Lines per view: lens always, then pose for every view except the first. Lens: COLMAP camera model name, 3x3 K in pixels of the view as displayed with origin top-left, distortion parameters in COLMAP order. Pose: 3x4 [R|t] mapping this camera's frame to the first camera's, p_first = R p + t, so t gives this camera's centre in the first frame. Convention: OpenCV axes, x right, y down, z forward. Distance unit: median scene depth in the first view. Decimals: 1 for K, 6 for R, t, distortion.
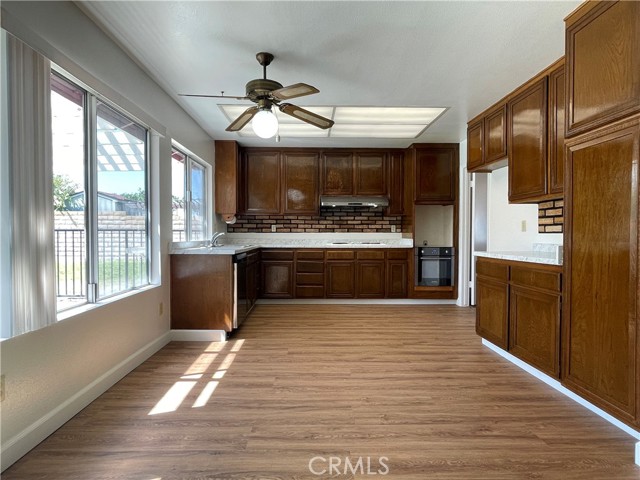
lens RADIAL K [[354.9, 0, 307.3], [0, 354.9, 239.8], [0, 0, 1]] dist [-0.000789, -0.000096]
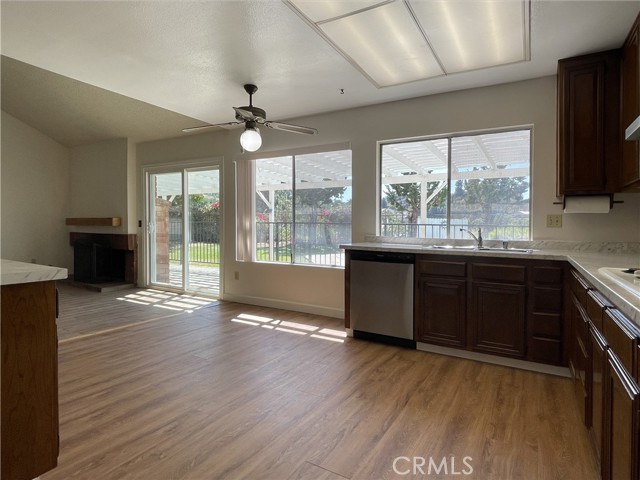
lens RADIAL K [[363.5, 0, 319.8], [0, 363.5, 225.6], [0, 0, 1]] dist [0.000499, 0.000626]
pose [[-0.499359, -0.007071, -0.866366, 0.893144], [-0.028003, 0.999576, 0.007983, -0.033580], [0.865942, 0.028247, -0.499345, 1.888158]]
